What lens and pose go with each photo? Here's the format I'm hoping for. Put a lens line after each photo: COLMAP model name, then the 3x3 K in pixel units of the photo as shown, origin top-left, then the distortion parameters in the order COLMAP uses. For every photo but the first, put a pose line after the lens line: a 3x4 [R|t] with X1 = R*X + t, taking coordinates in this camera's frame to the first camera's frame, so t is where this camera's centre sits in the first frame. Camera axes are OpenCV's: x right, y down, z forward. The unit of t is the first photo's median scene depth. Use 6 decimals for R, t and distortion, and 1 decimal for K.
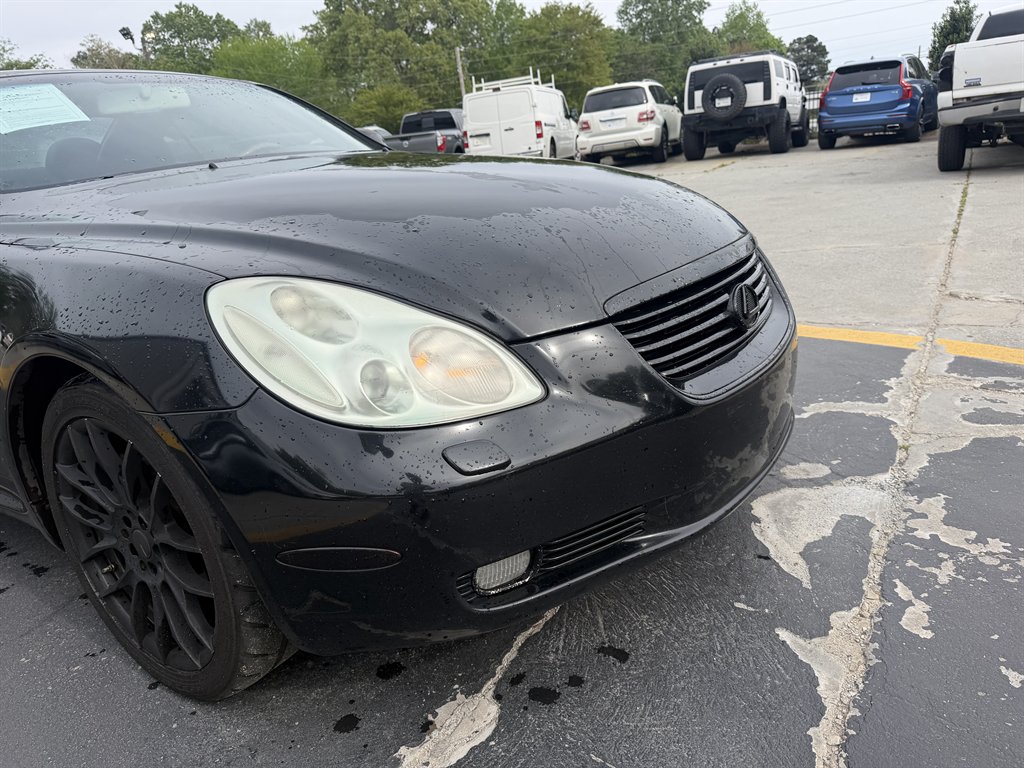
lens RADIAL K [[727.1, 0, 512.0], [0, 727.1, 384.0], [0, 0, 1]] dist [0.029025, -0.064433]
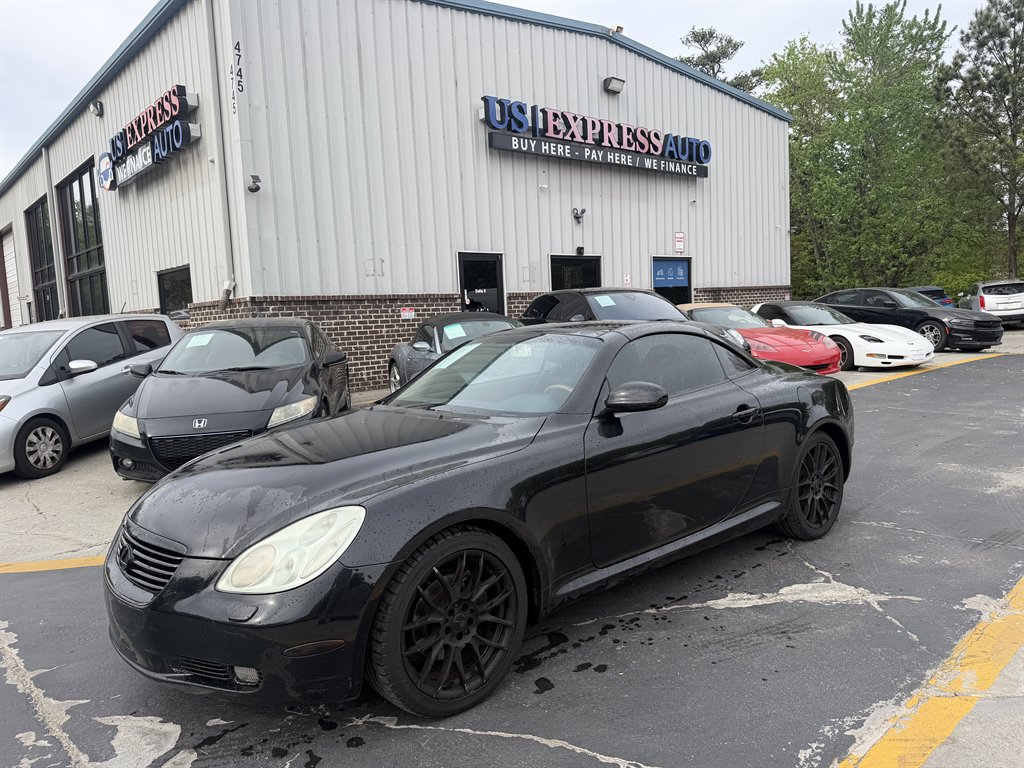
lens RADIAL K [[722.2, 0, 512.0], [0, 722.2, 384.0], [0, 0, 1]] dist [-0.006890, -0.000500]
pose [[-0.240452, 0.198793, -0.950086, 0.157902], [-0.215550, 0.943429, 0.251952, -0.108548], [0.946425, 0.265374, -0.184000, 0.196820]]
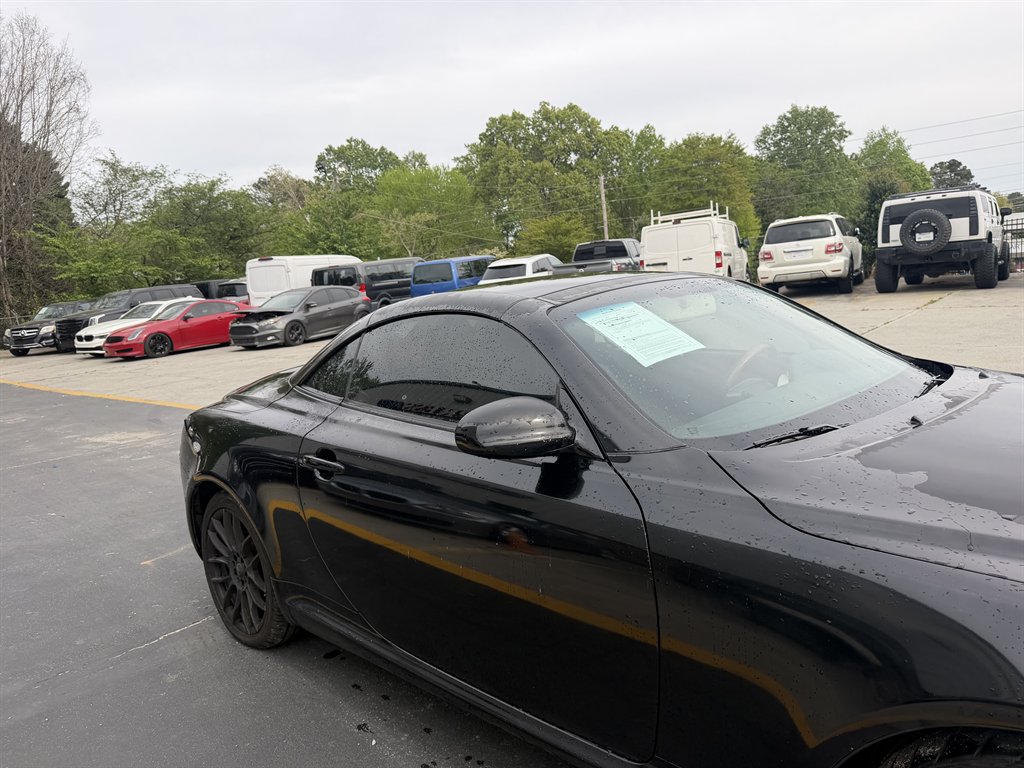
lens RADIAL K [[718.7, 0, 512.0], [0, 718.7, 384.0], [0, 0, 1]] dist [0.056689, -0.111358]
pose [[0.985062, 0.041073, -0.167227, -0.086047], [-0.065551, 0.987462, -0.143603, -0.020886], [0.159233, 0.152419, 0.975404, 0.007776]]
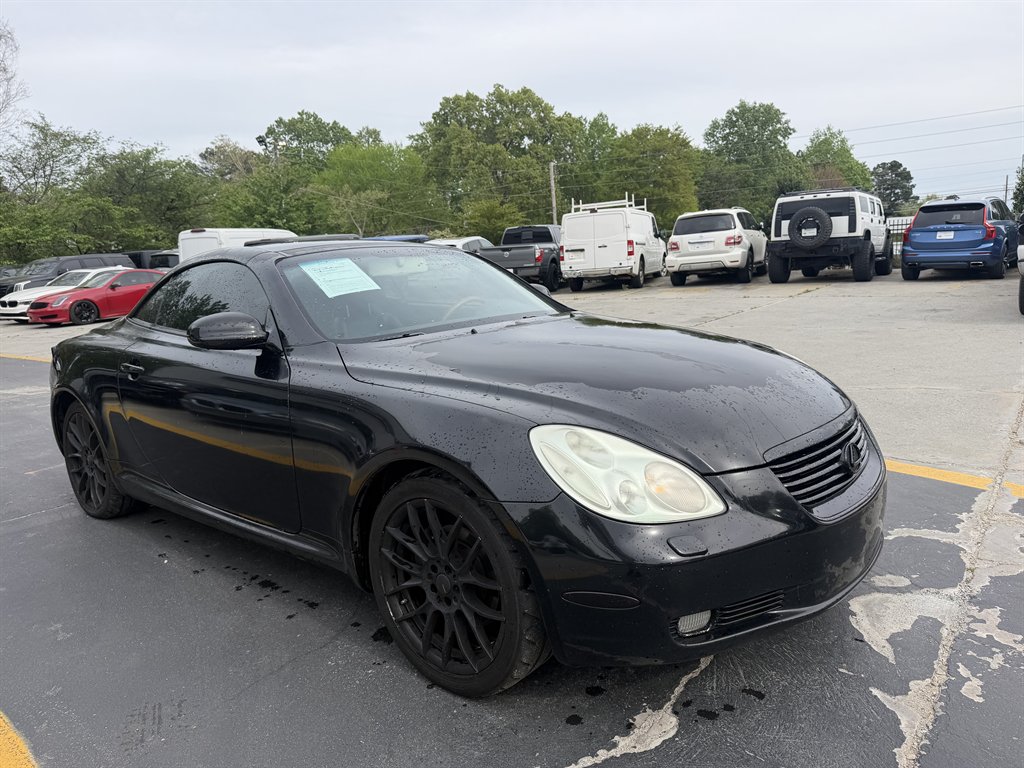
lens RADIAL K [[719.2, 0, 520.9], [0, 719.2, 389.5], [0, 0, 1]] dist [0.020377, -0.040386]
pose [[0.993816, 0.066995, -0.088556, -0.020248], [-0.077376, 0.989812, -0.119525, -0.001731], [0.079646, 0.125638, 0.988874, -0.045688]]
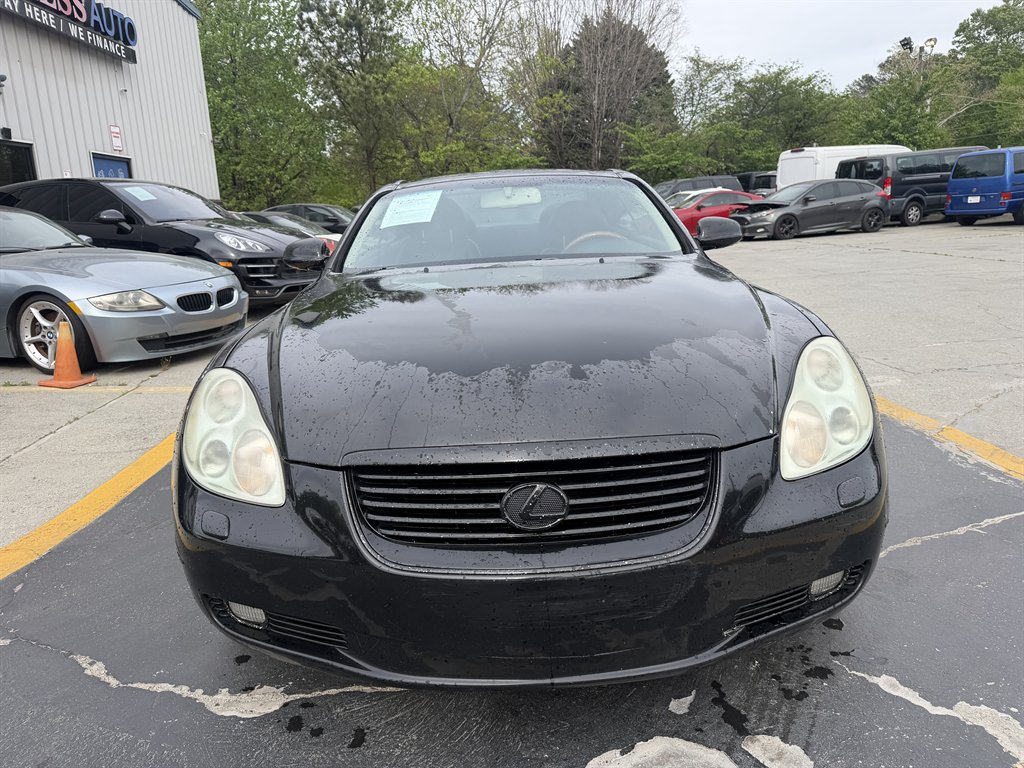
lens RADIAL K [[722.2, 0, 512.0], [0, 722.2, 384.0], [0, 0, 1]] dist [-0.006890, -0.000500]
pose [[0.582350, 0.256368, -0.771456, 0.090791], [-0.256491, 0.958444, 0.124889, -0.034163], [0.771415, 0.125142, 0.623906, 0.034166]]
